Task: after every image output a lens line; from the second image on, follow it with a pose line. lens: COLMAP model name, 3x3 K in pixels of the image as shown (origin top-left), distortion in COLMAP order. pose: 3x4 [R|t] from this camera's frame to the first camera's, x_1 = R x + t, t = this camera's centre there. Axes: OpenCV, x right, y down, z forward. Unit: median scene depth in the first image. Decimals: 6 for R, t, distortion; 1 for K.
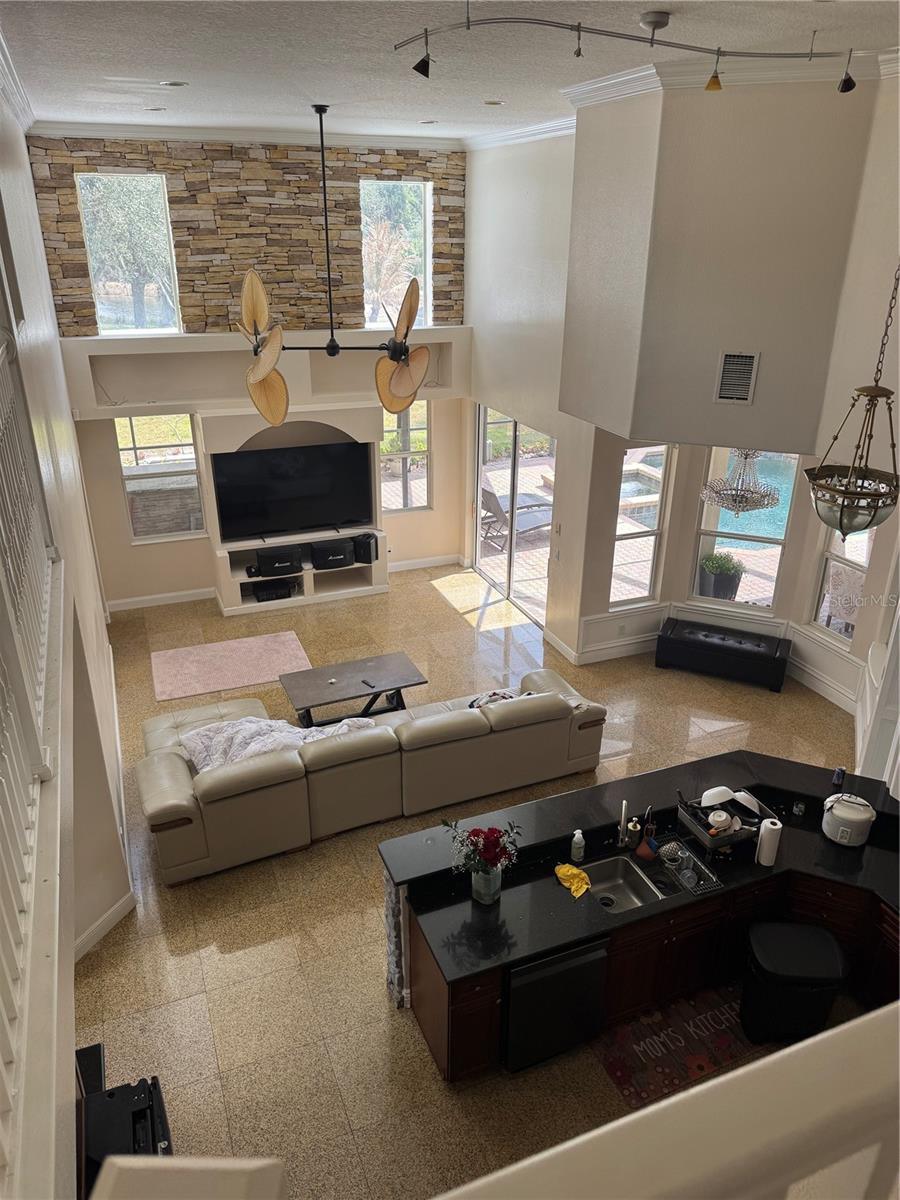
lens RADIAL K [[843.8, 0, 449.2], [0, 843.8, 599.9], [0, 0, 1]] dist [-0.007749, -0.007397]
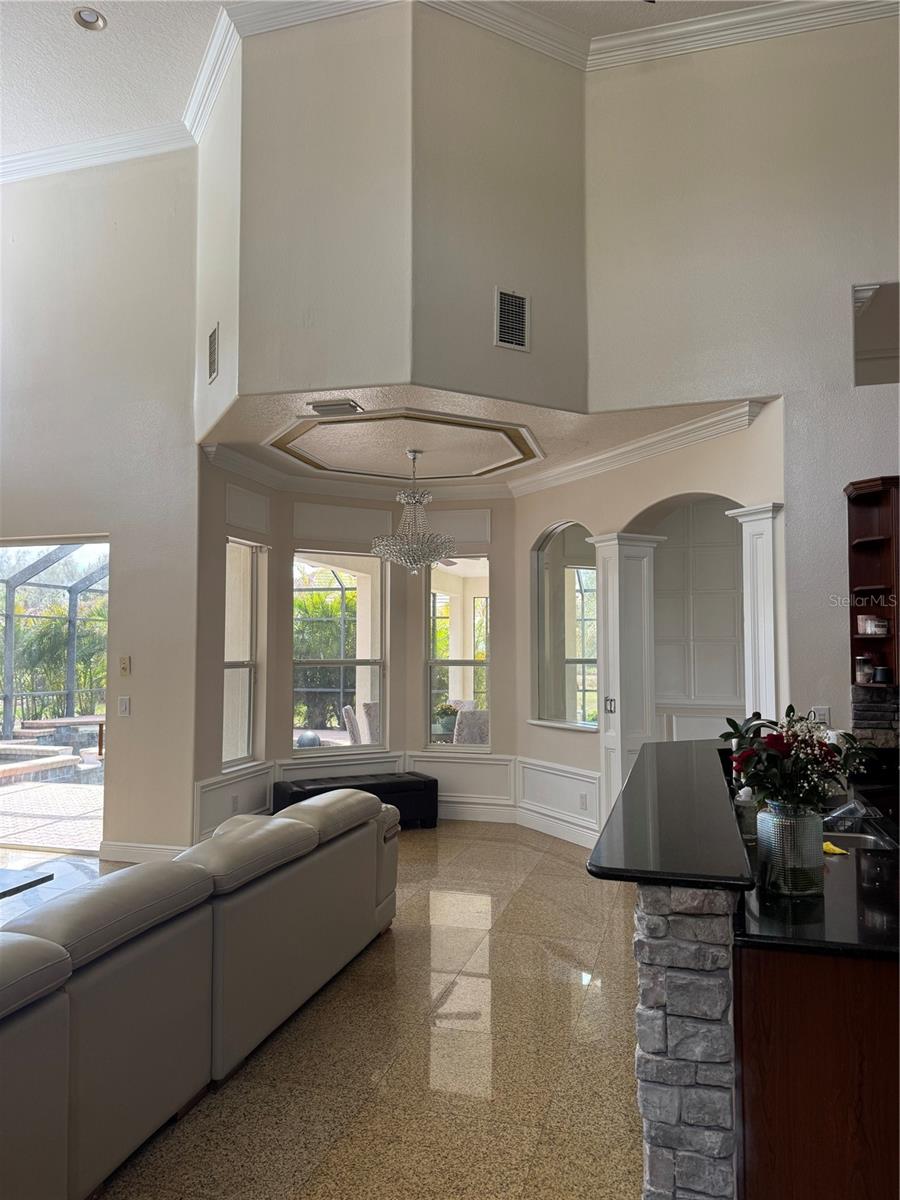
lens RADIAL K [[843.8, 0, 450.9], [0, 843.8, 601.0], [0, 0, 1]] dist [-0.007749, -0.007397]
pose [[0.615639, 0.028488, 0.787514, -0.328300], [0.330094, 0.898123, -0.290540, 0.201036], [-0.715561, 0.438821, 0.543515, 0.574491]]
